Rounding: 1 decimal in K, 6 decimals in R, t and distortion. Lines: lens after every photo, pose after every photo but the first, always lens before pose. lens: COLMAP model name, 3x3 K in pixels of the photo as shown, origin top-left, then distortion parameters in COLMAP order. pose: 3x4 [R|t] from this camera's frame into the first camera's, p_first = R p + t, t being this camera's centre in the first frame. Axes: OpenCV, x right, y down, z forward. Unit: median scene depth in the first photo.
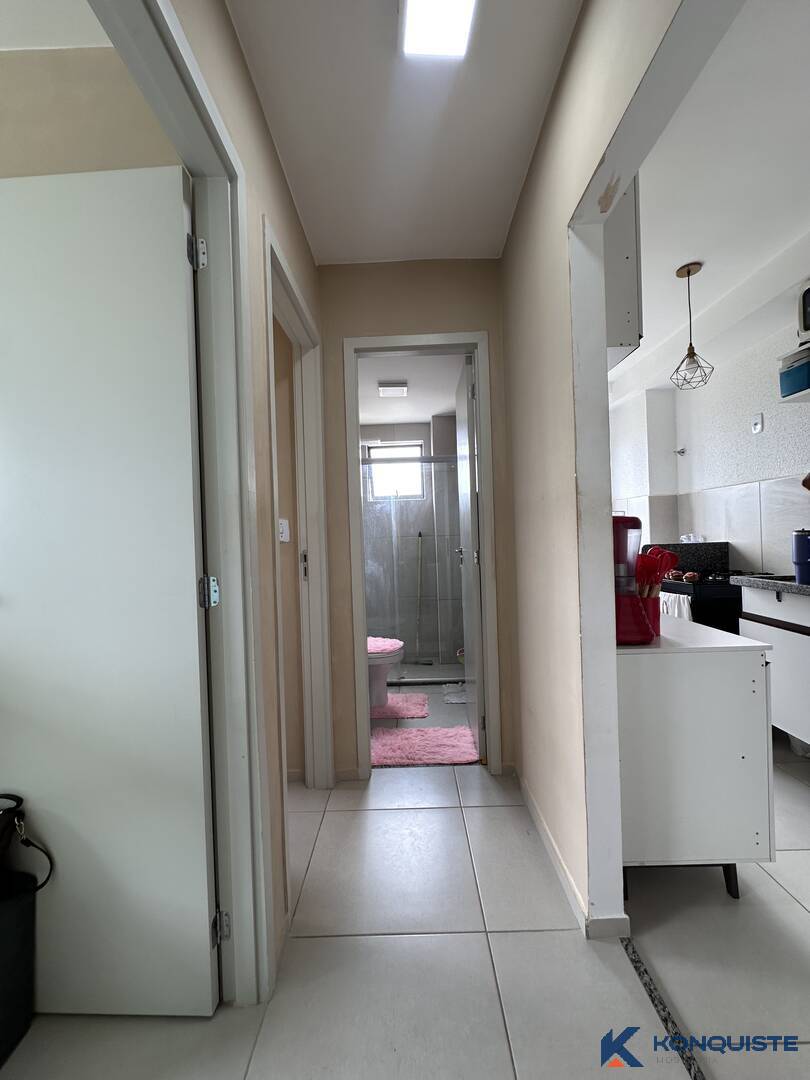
lens RADIAL K [[435.0, 0, 403.4], [0, 435.0, 537.6], [0, 0, 1]] dist [-0.001730, 0.000042]
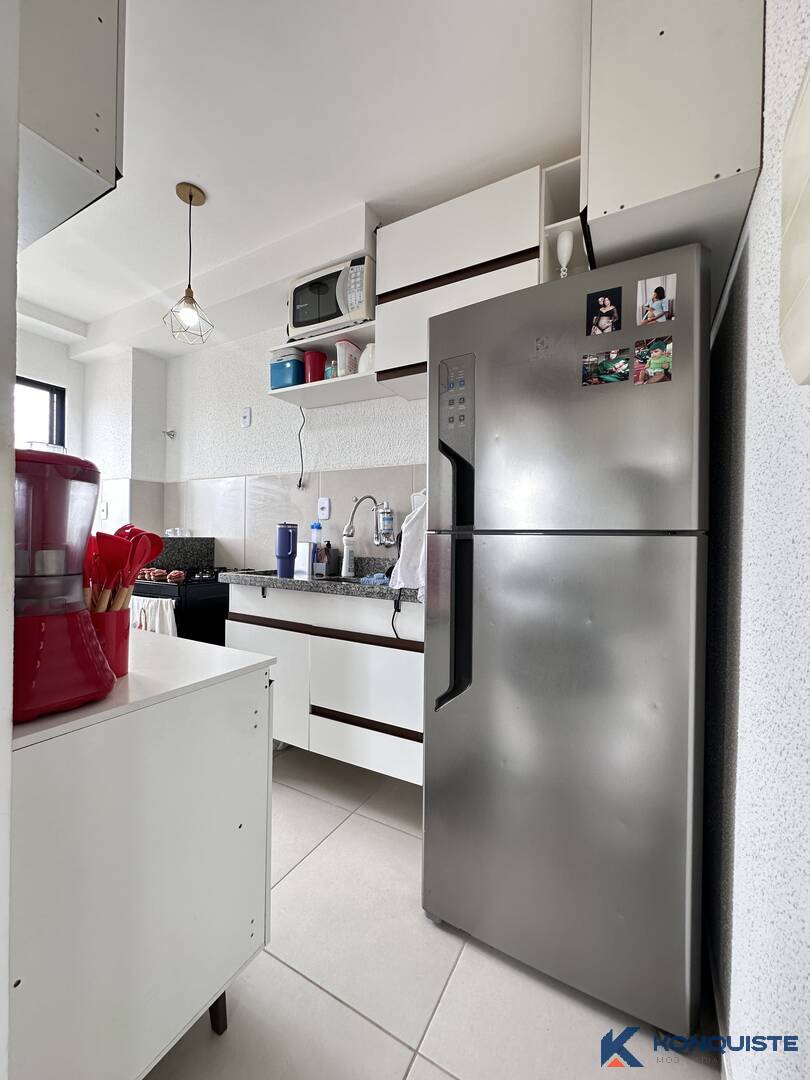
lens RADIAL K [[435.0, 0, 404.7], [0, 435.0, 536.5], [0, 0, 1]] dist [-0.001730, 0.000042]
pose [[0.478178, 0.037892, 0.877445, 0.151971], [-0.028756, 0.999209, -0.027479, 0.027490], [-0.877792, -0.012092, 0.478889, 0.240728]]
